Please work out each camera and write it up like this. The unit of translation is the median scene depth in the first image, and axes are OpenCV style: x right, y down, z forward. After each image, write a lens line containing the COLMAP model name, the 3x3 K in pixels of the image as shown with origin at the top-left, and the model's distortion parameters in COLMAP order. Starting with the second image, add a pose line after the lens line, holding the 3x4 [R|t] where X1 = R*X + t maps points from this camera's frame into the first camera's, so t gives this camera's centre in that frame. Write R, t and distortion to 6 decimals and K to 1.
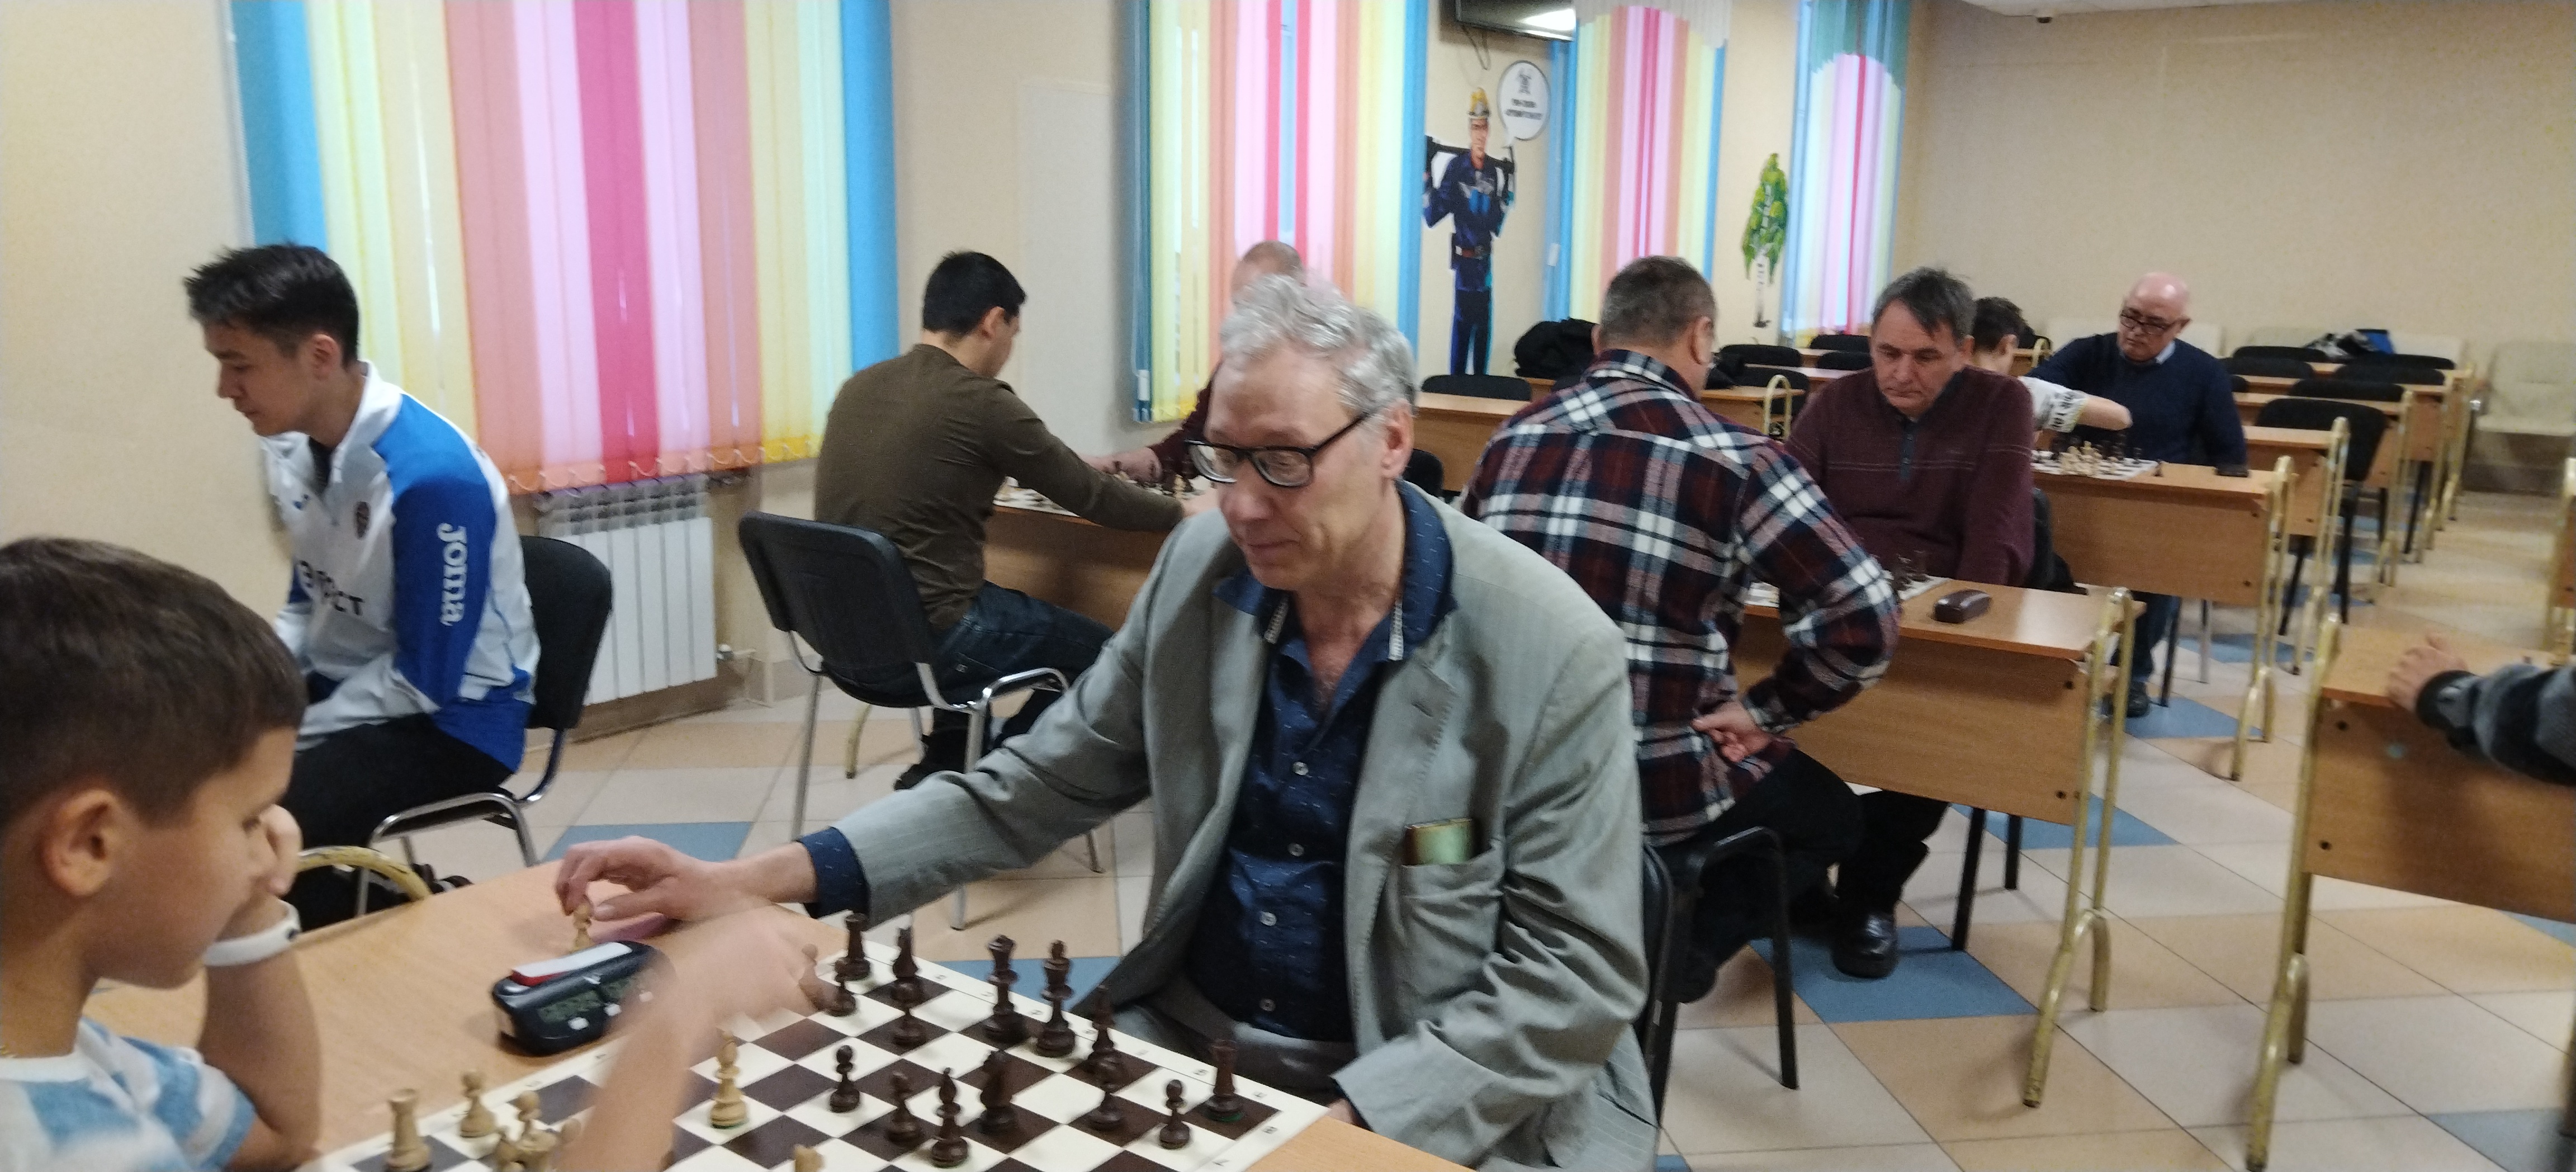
lens RADIAL K [[1782.2, 0, 1288.0], [0, 1782.2, 586.0], [0, 0, 1]] dist [-0.004813, 0.001381]
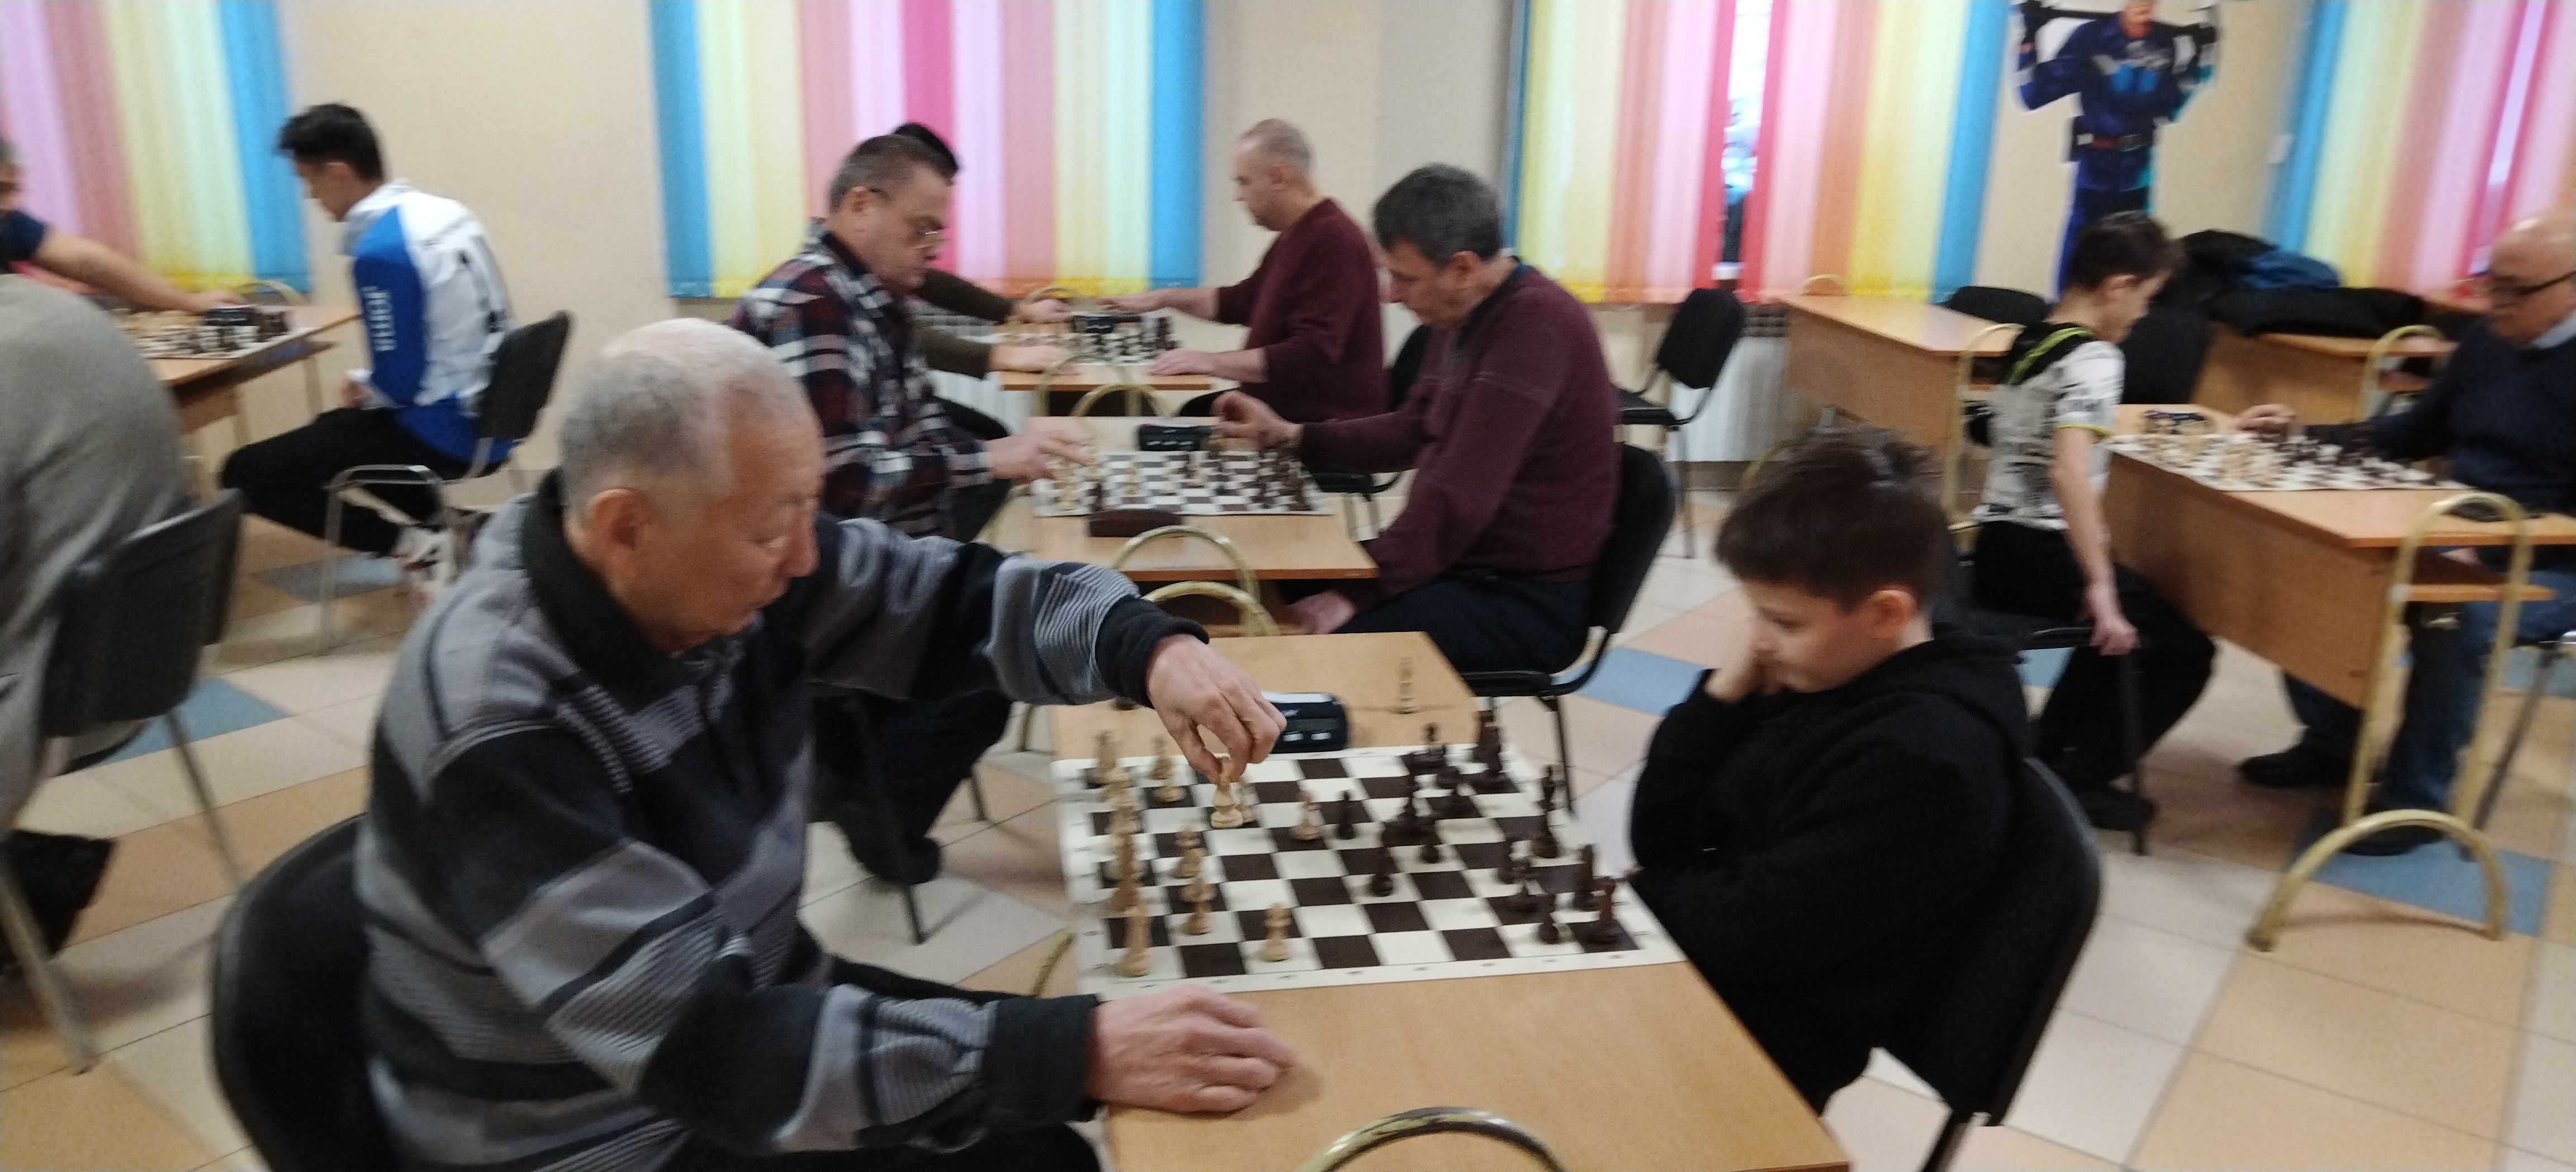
lens RADIAL K [[1782.2, 0, 1288.0], [0, 1782.2, 586.0], [0, 0, 1]] dist [-0.004813, 0.001381]
pose [[0.726914, 0.192889, -0.659083, 0.398951], [-0.145999, 0.981210, 0.126138, -0.035069], [0.671029, 0.004534, 0.741417, 0.141264]]
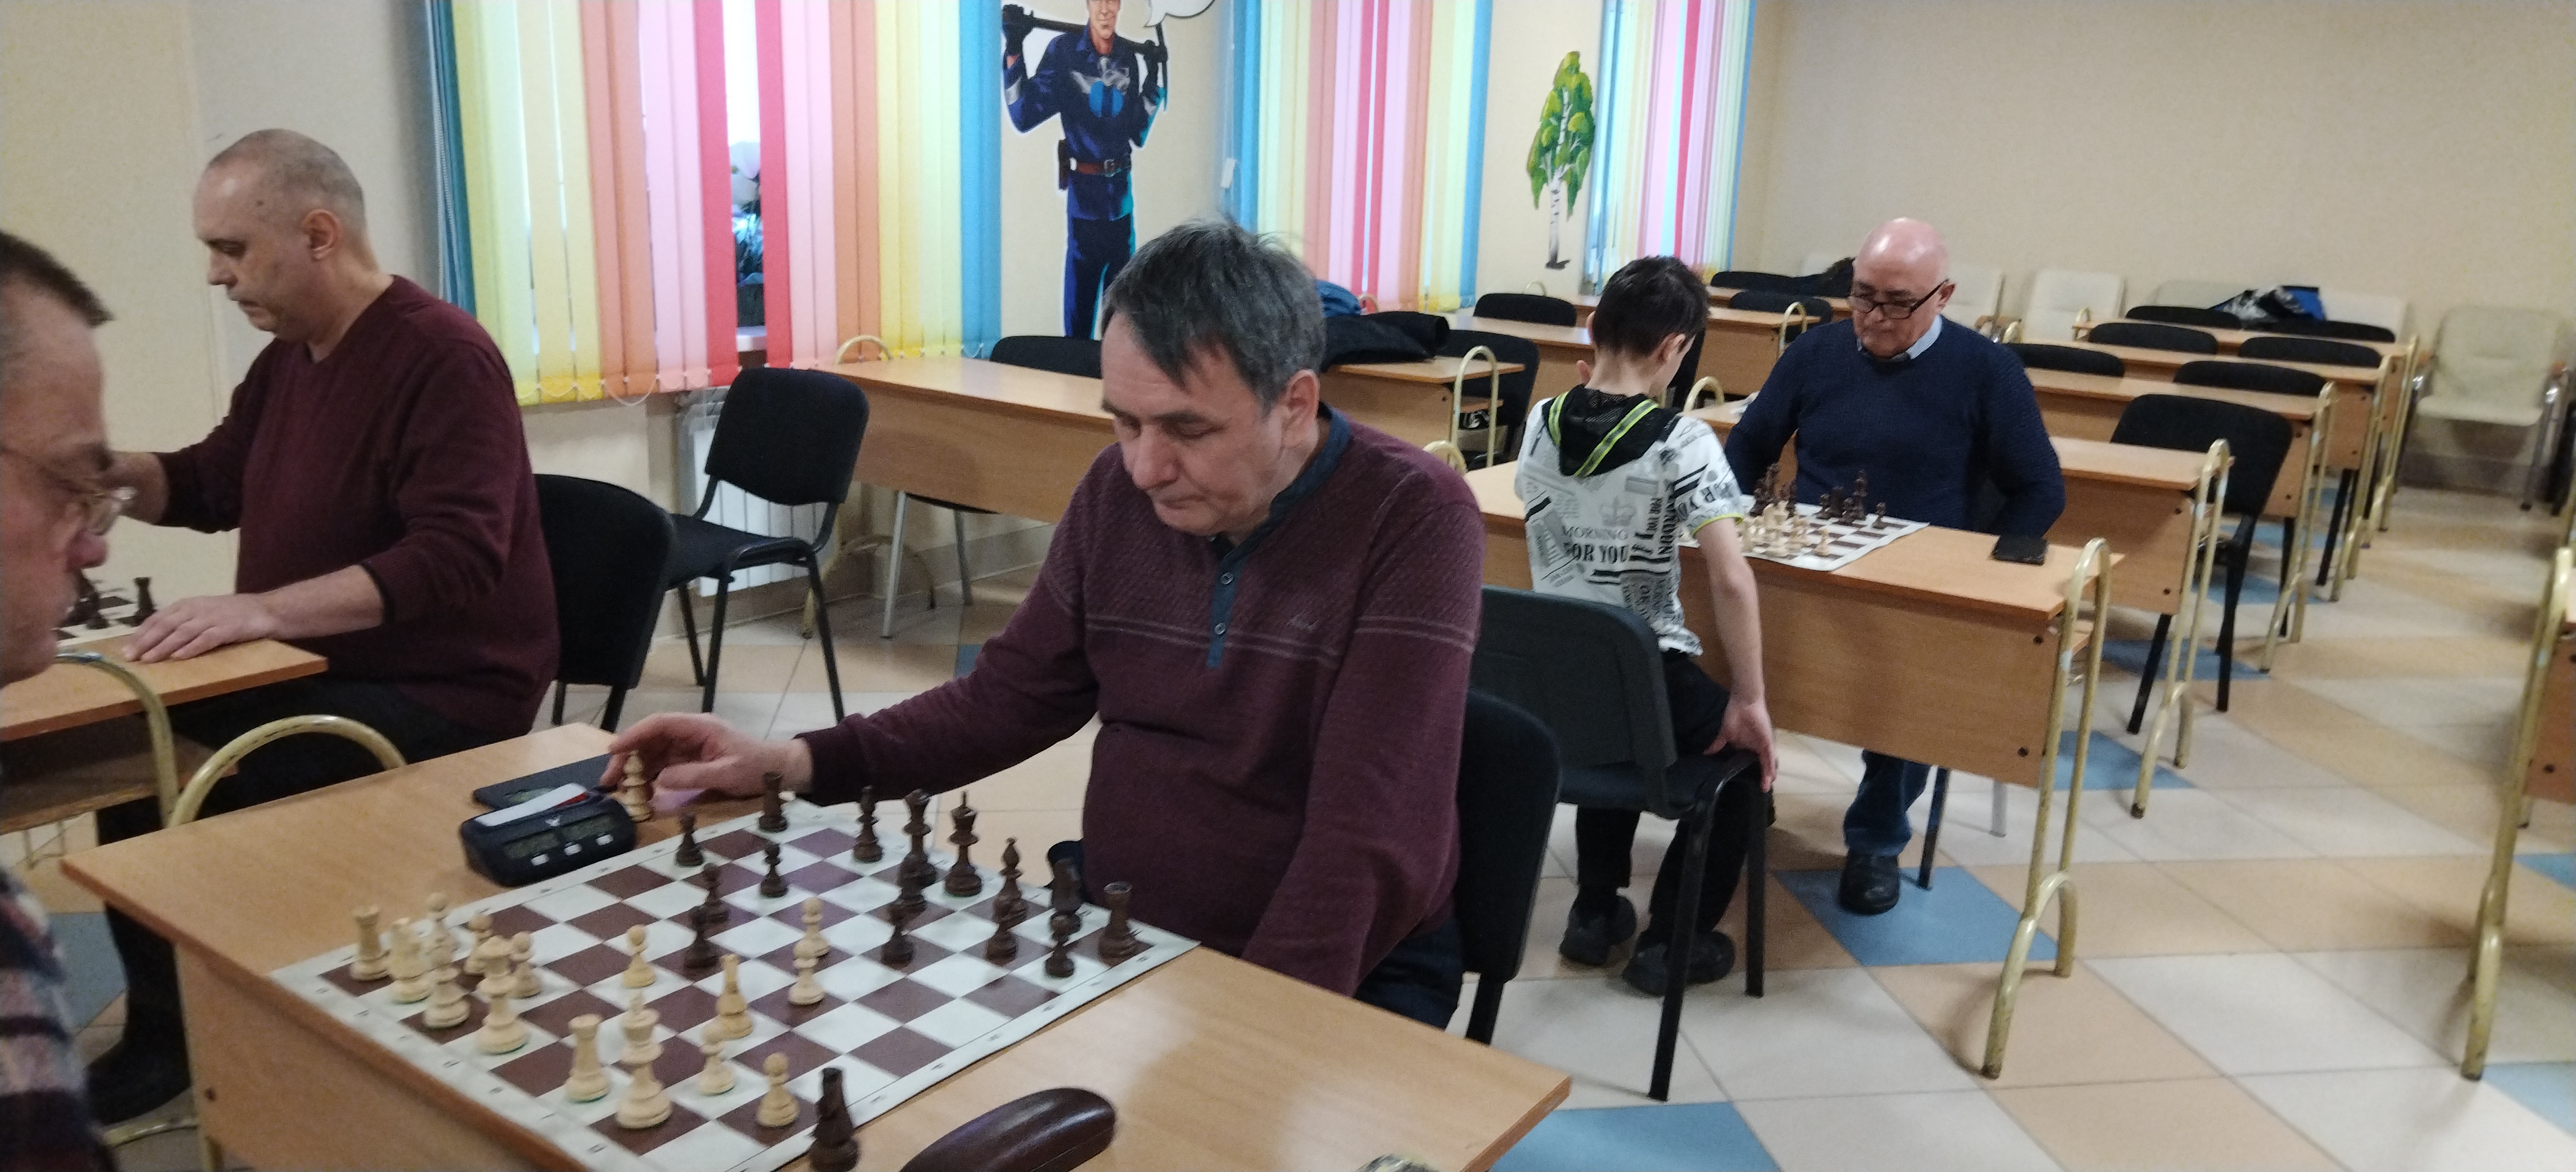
lens RADIAL K [[1782.2, 0, 1288.0], [0, 1782.2, 586.0], [0, 0, 1]] dist [-0.004813, 0.001381]
pose [[0.999548, 0.016023, 0.025418, 0.164781], [-0.017207, 0.998743, 0.047081, -0.048741], [-0.024632, -0.047497, 0.998568, 0.244610]]
